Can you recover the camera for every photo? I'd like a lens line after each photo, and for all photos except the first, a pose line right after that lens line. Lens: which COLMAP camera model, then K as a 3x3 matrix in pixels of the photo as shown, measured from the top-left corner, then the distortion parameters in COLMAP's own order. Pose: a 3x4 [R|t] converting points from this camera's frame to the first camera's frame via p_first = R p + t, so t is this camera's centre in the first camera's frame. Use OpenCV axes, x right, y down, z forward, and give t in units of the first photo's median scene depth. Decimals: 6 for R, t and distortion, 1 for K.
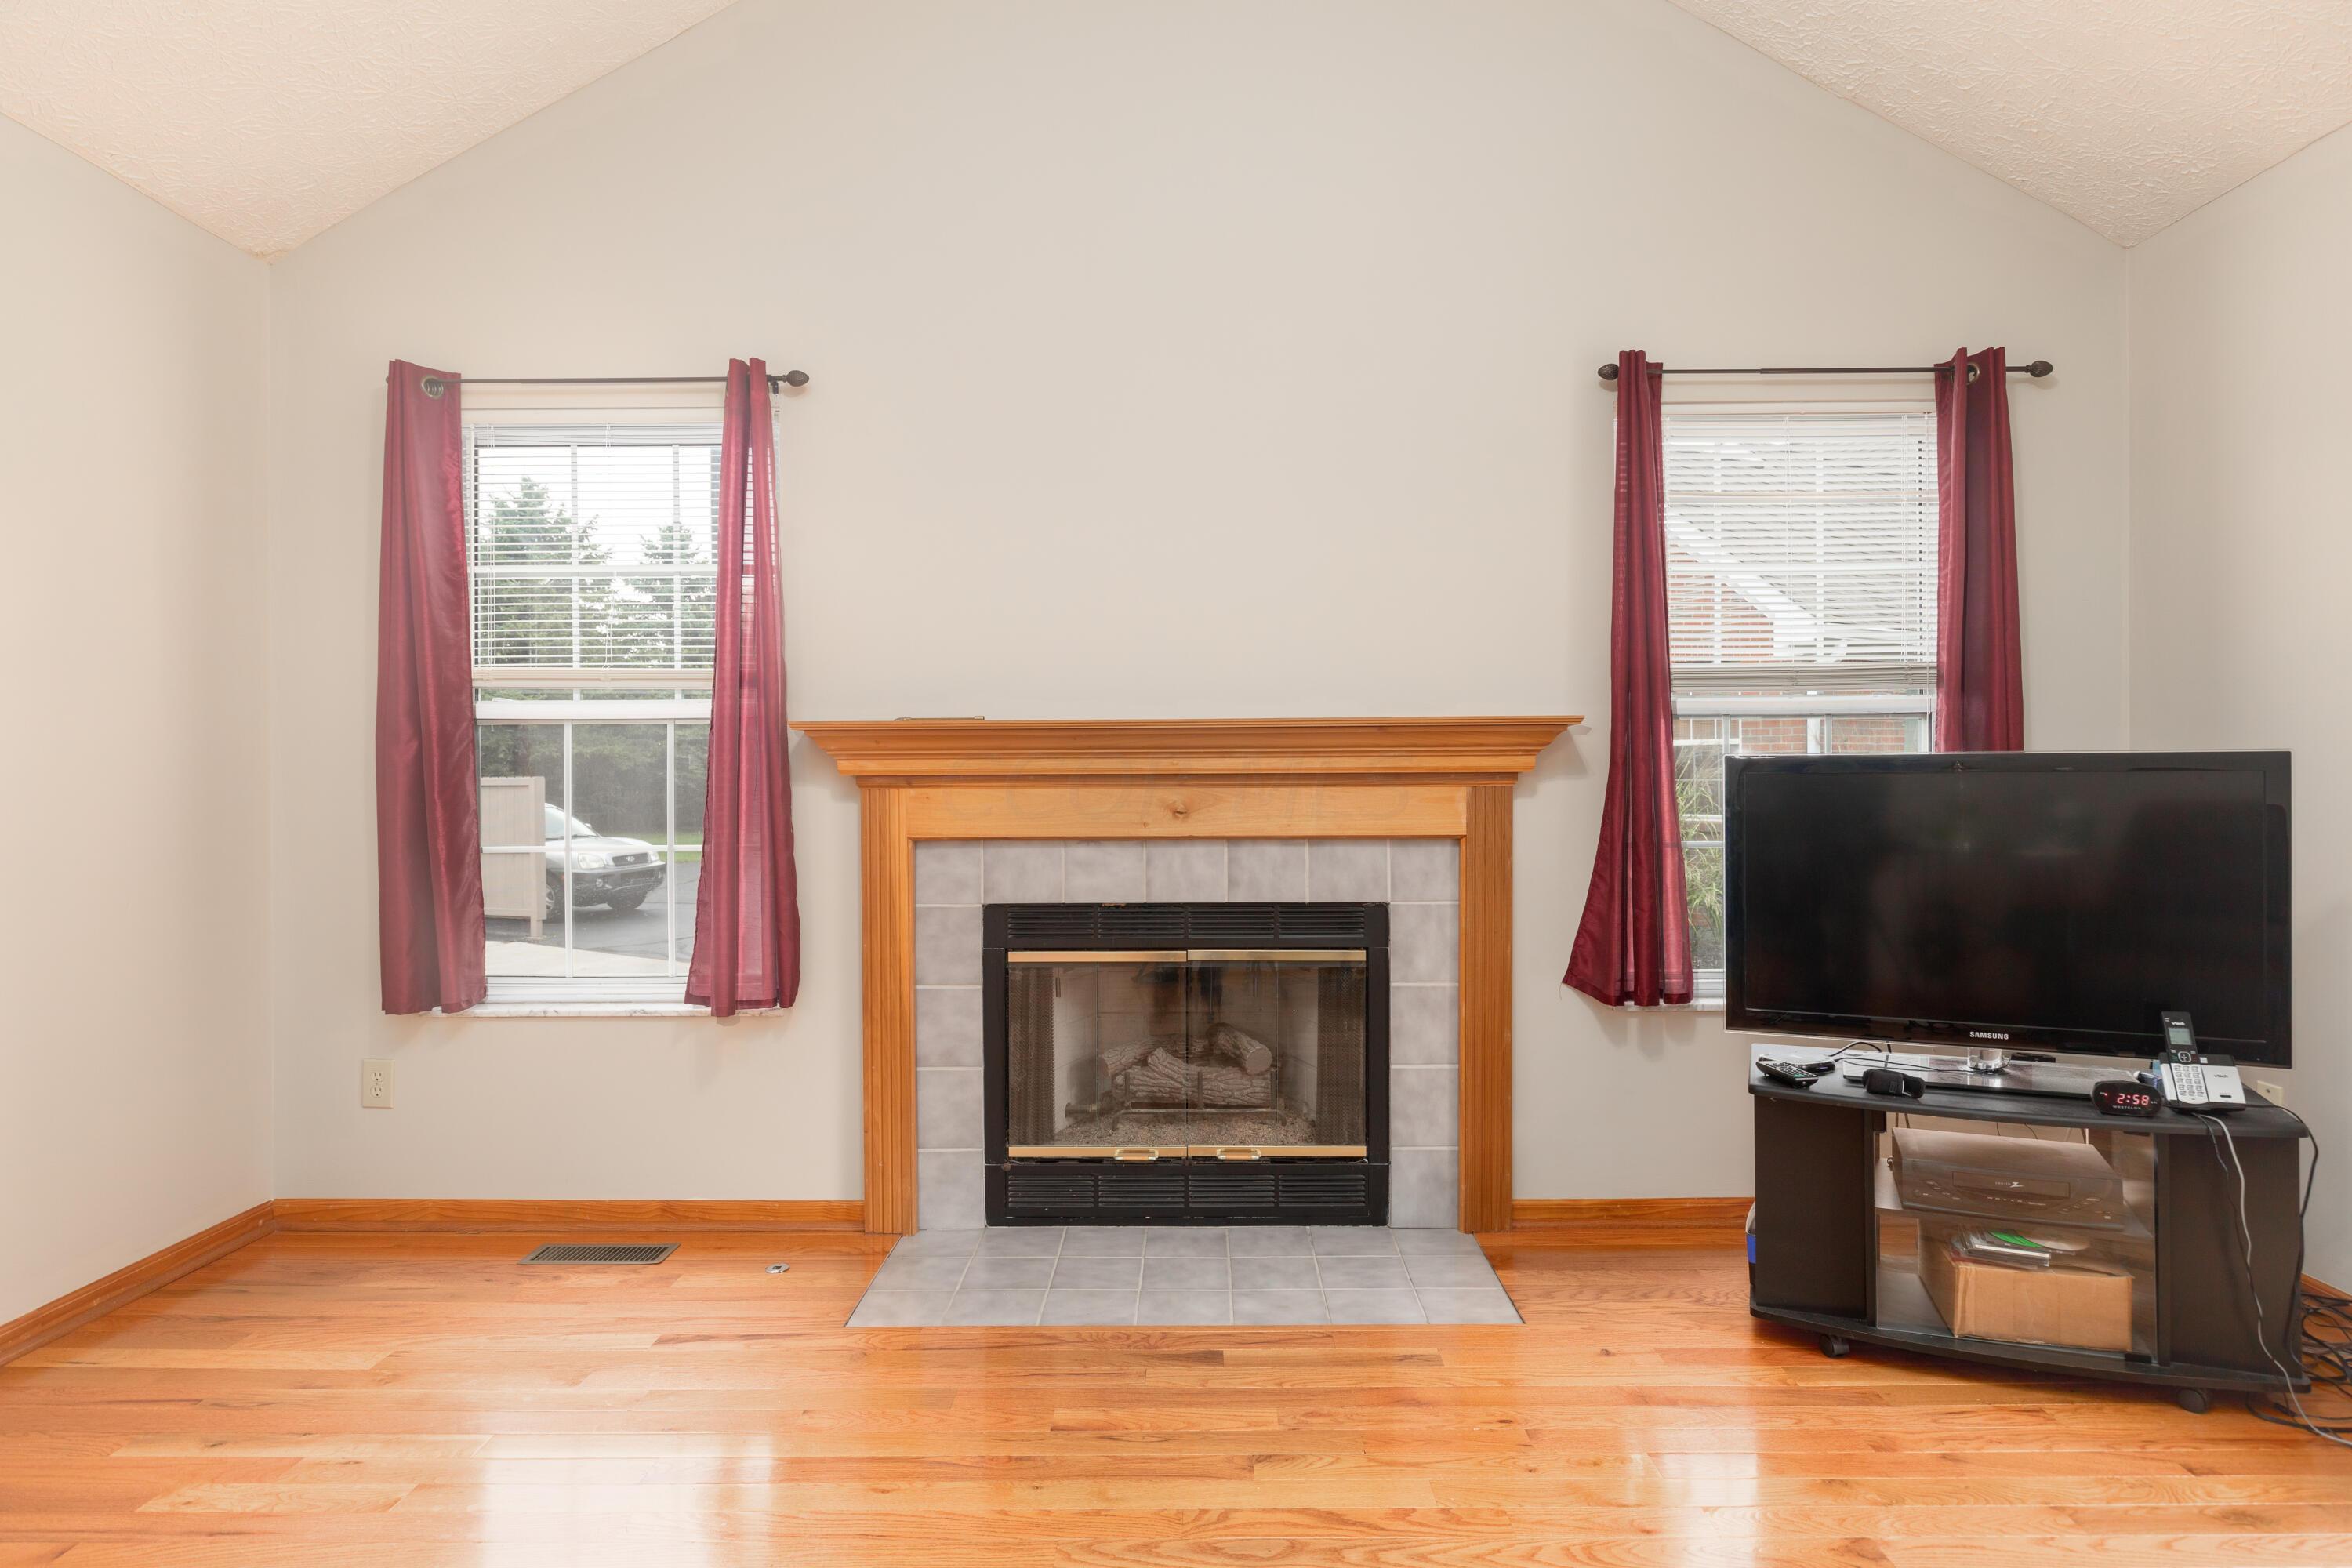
lens RADIAL K [[1338.9, 0, 1175.7], [0, 1338.9, 773.0], [0, 0, 1]] dist [-0.001909, -0.000010]
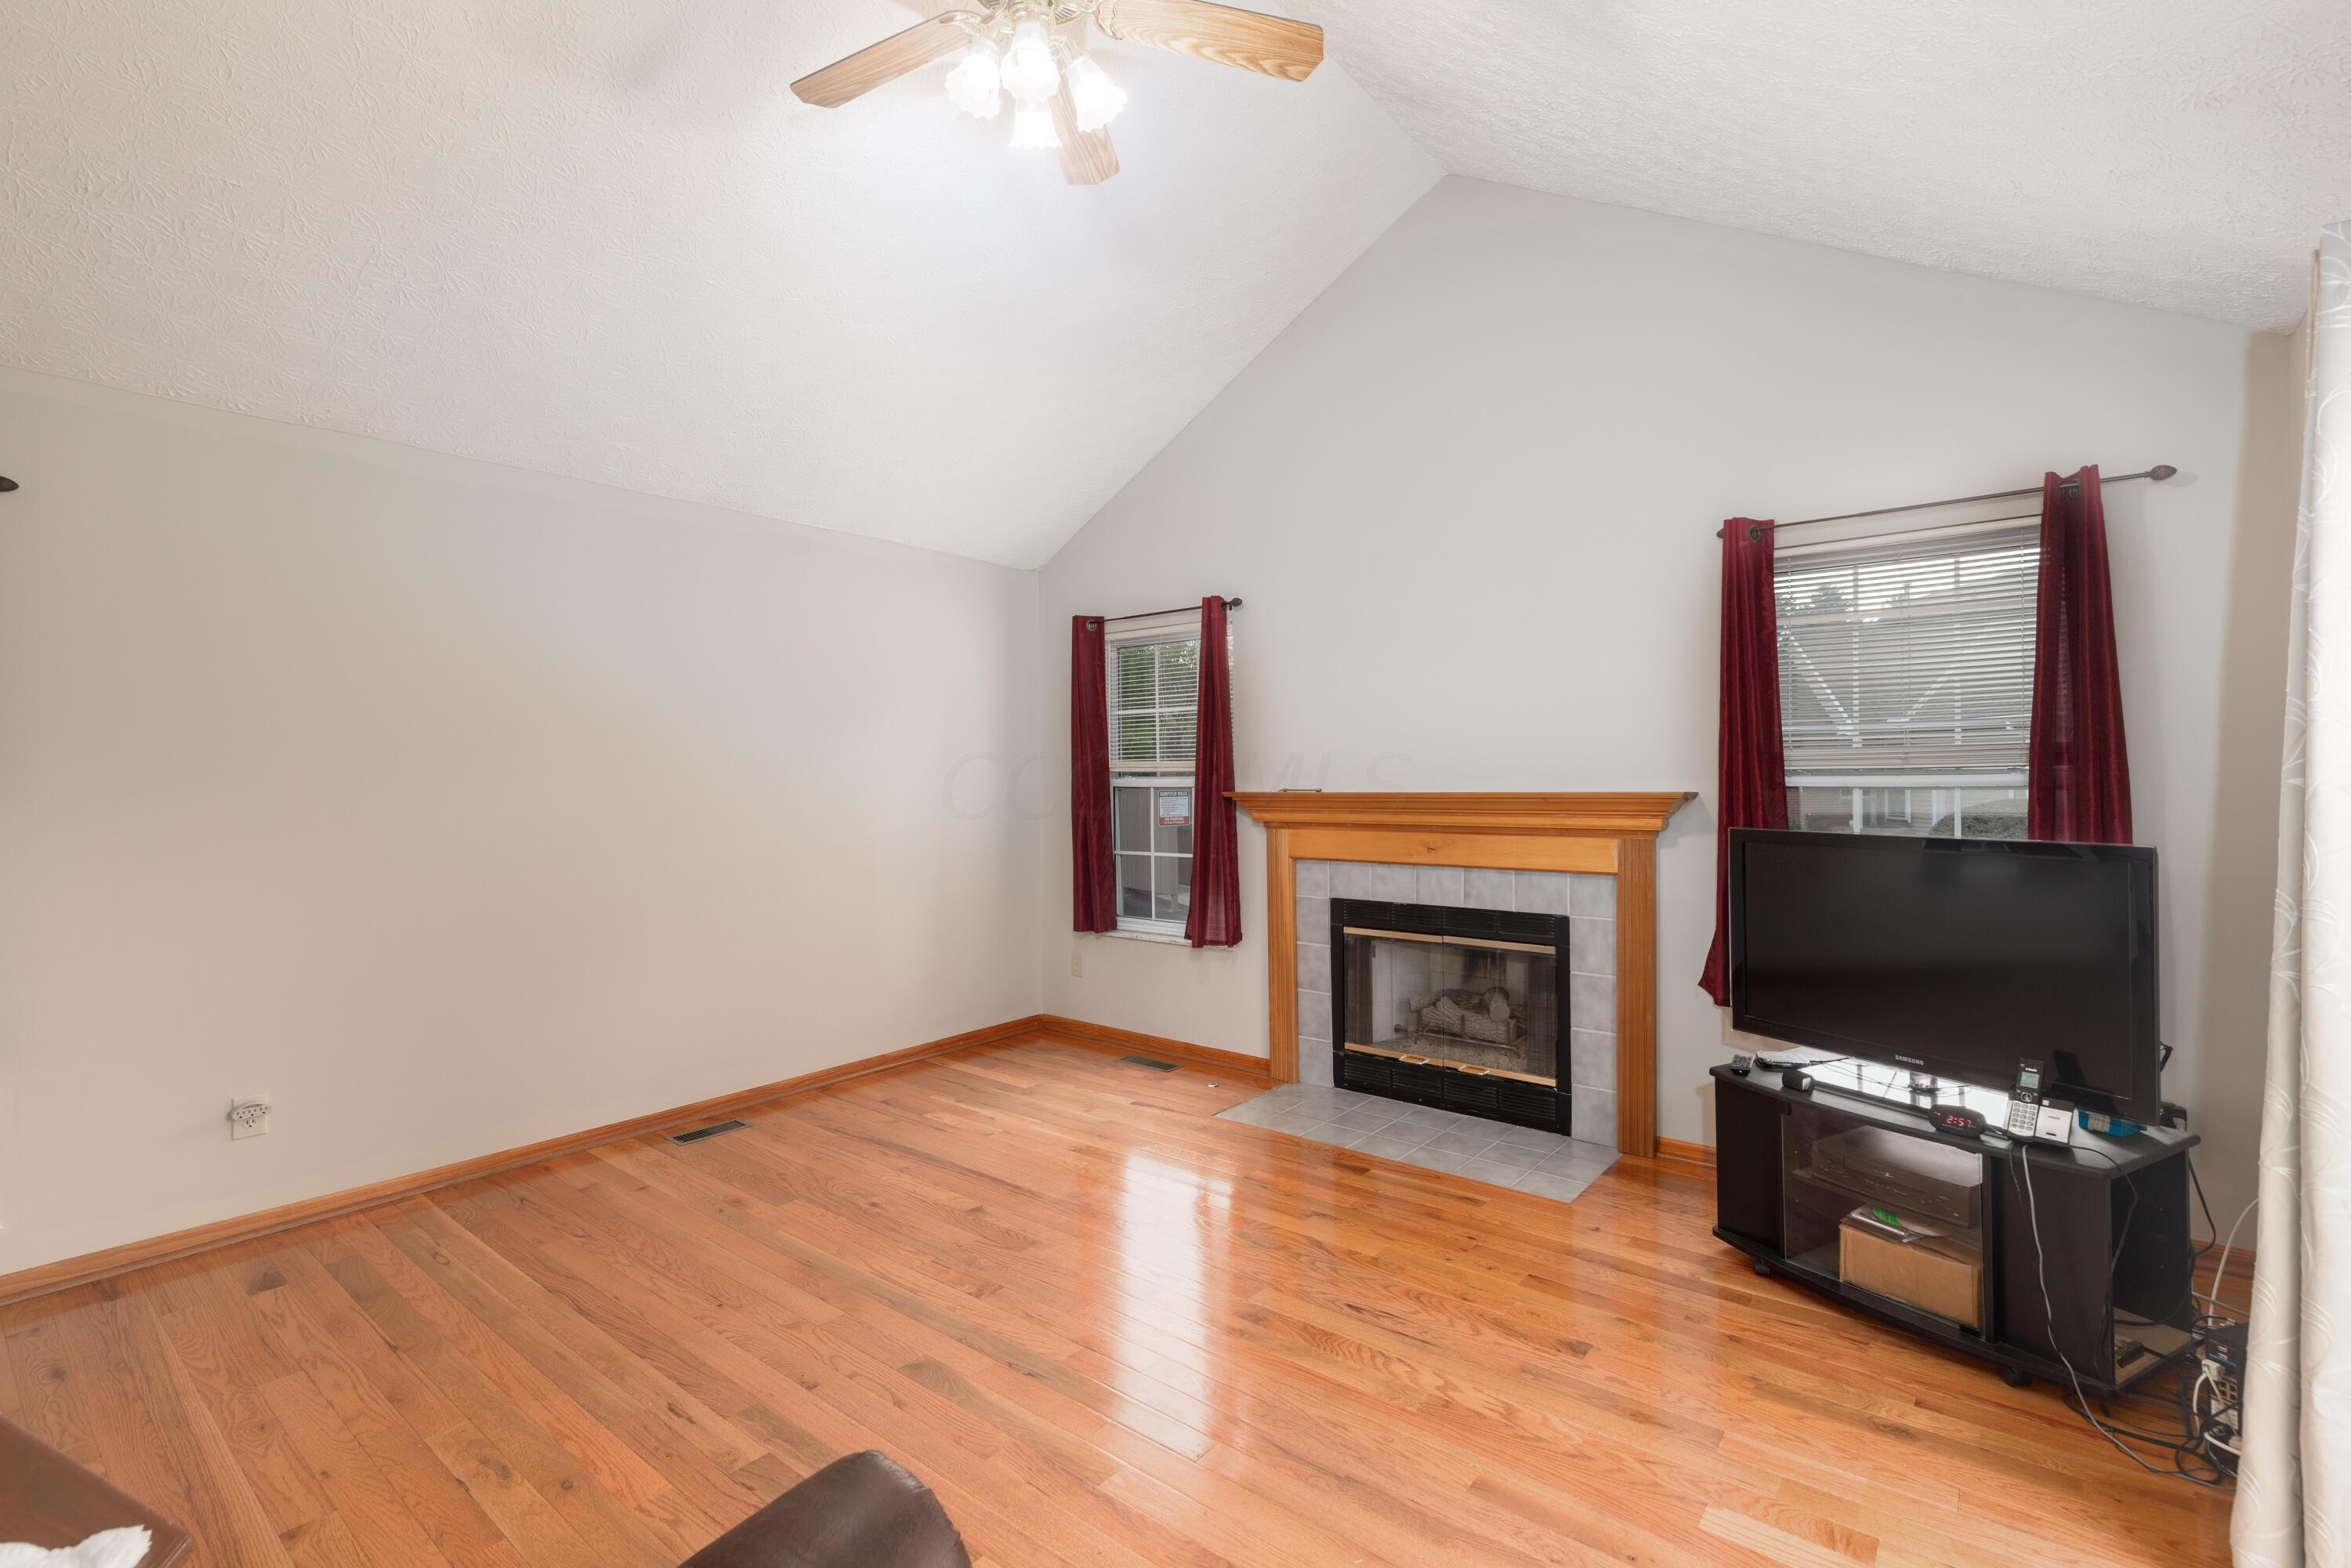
lens RADIAL K [[1043.9, 0, 1189.8], [0, 1043.9, 769.3], [0, 0, 1]] dist [0.001583, -0.000360]
pose [[0.783801, -0.006554, -0.620978, 0.549994], [0.005306, 0.999978, -0.003858, -0.062035], [0.620990, -0.000271, 0.783819, -0.154809]]
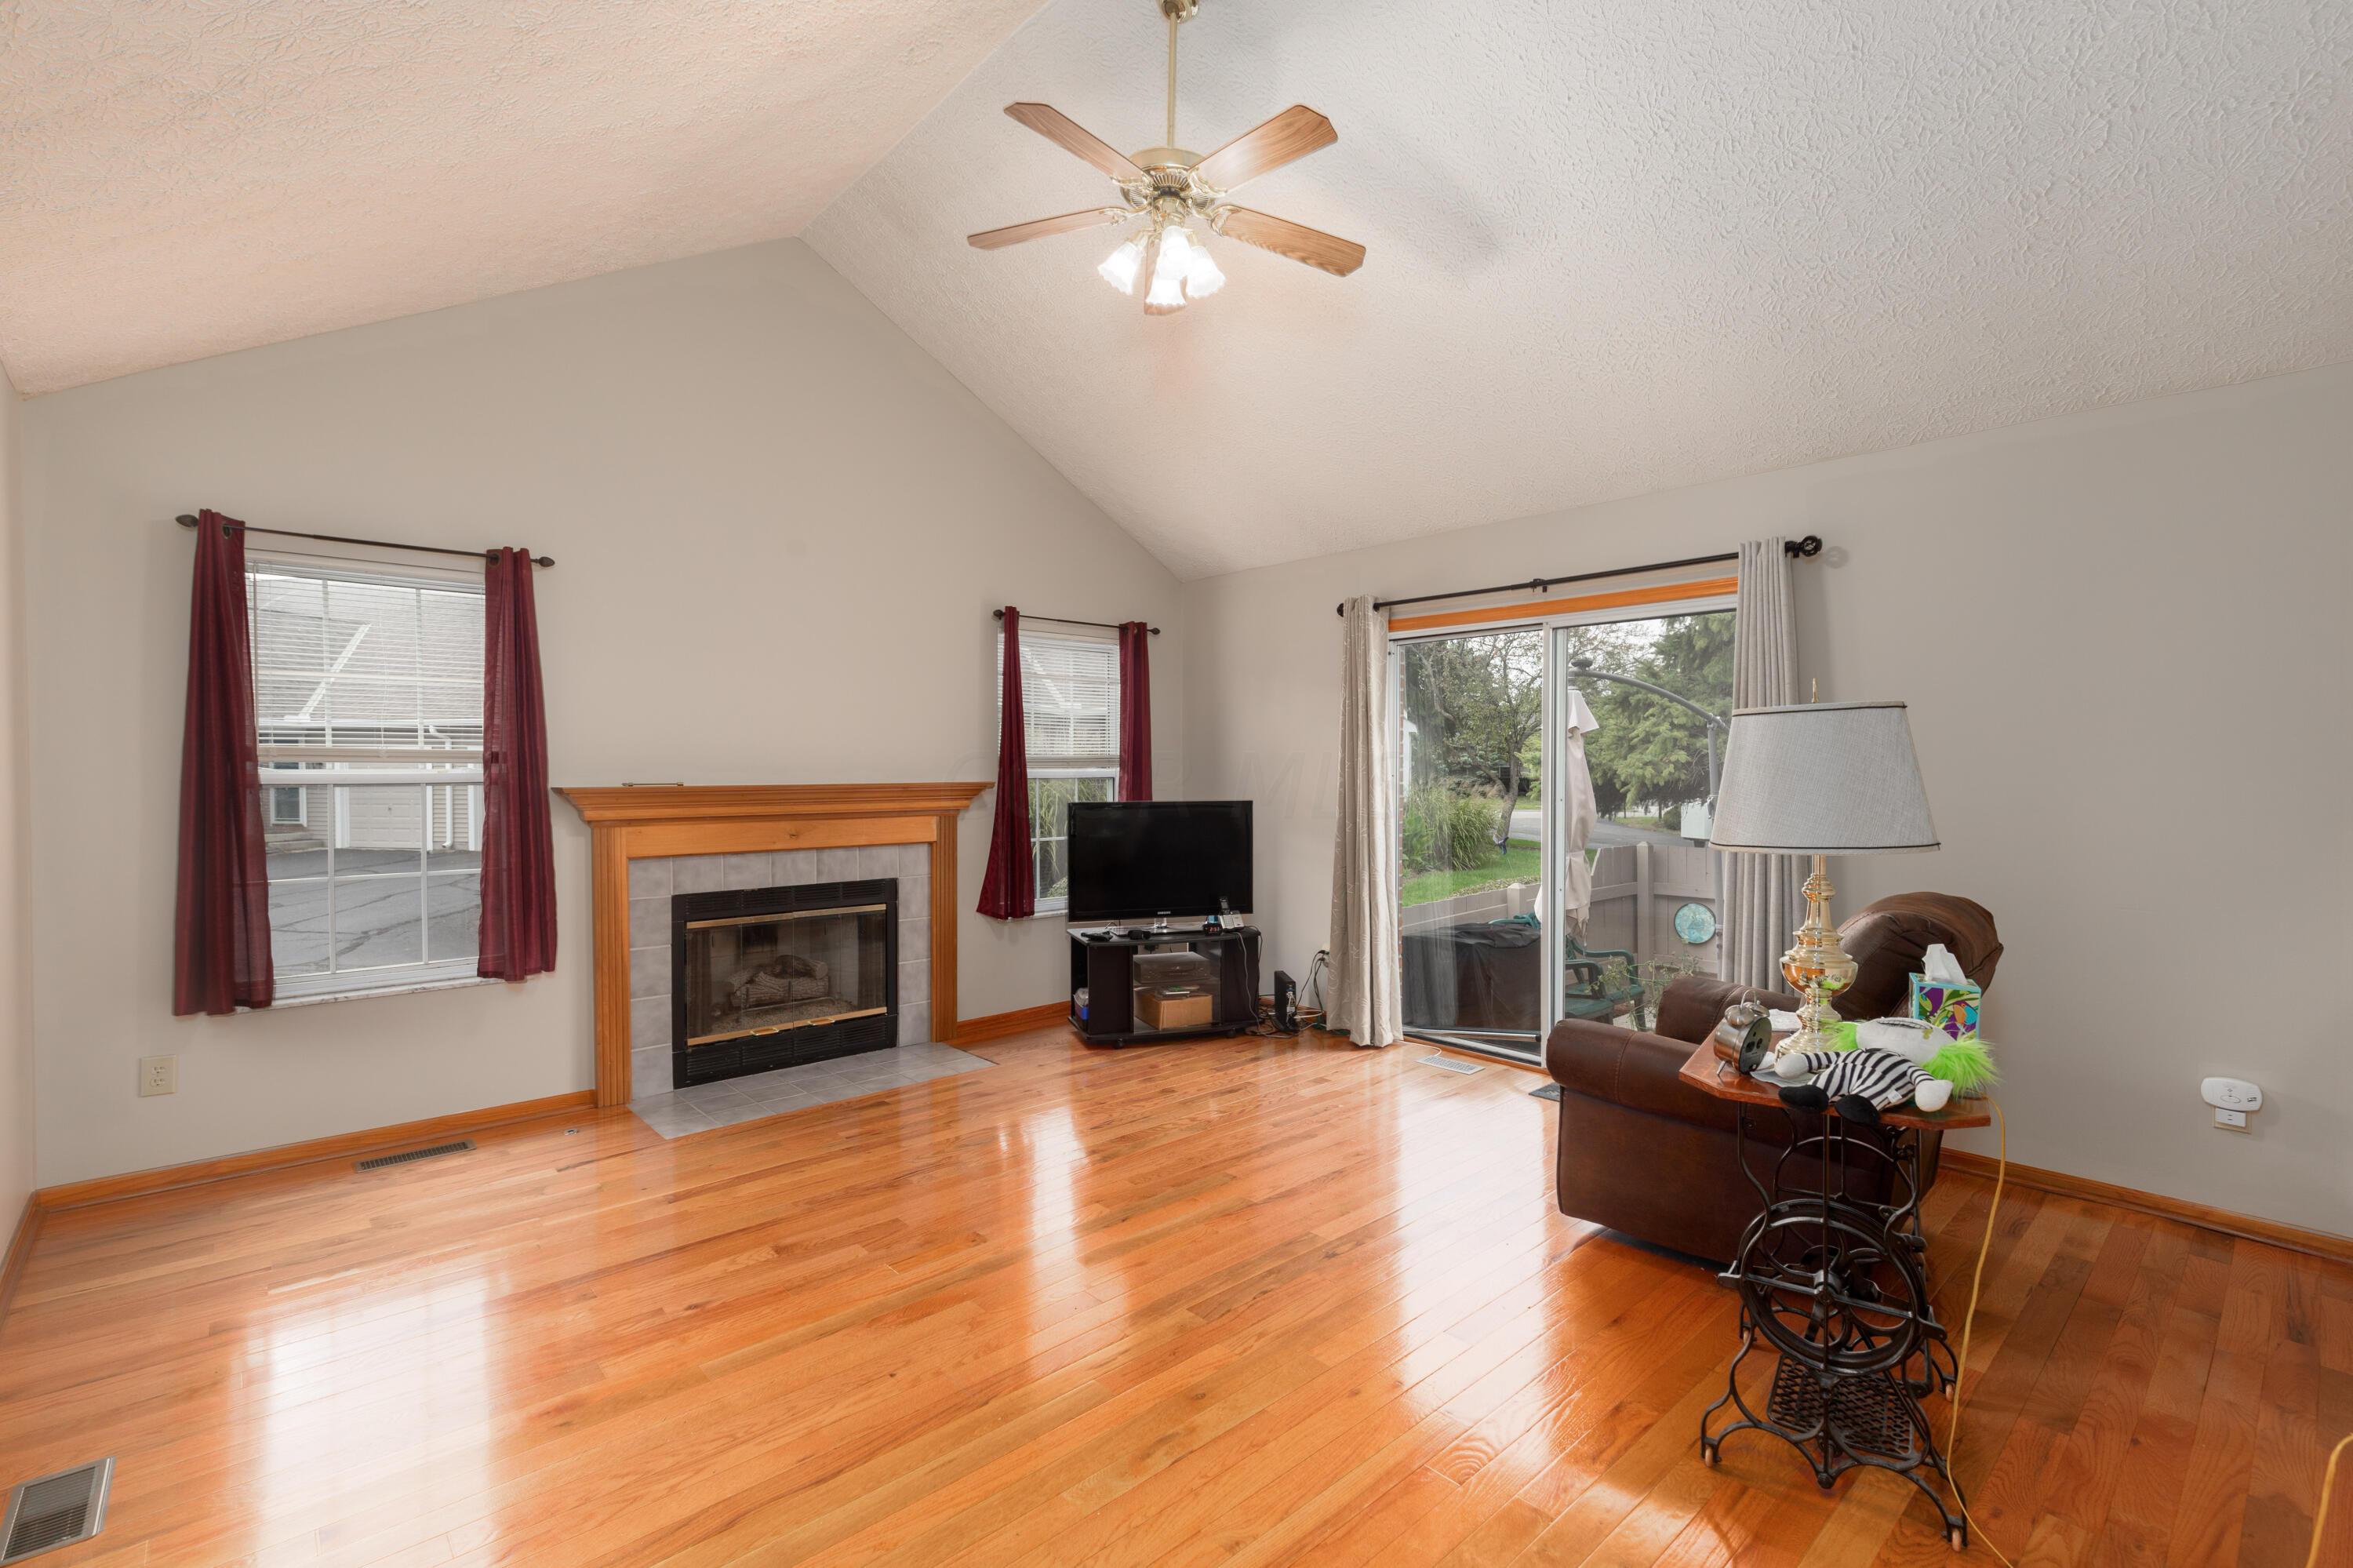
lens RADIAL K [[1064.9, 0, 1187.3], [0, 1064.9, 783.0], [0, 0, 1]] dist [0.000689, 0.000131]
pose [[0.730588, -0.004762, 0.682802, -0.582076], [-0.001362, 0.999964, 0.008431, -0.052676], [-0.682818, -0.007090, 0.730554, -0.395686]]
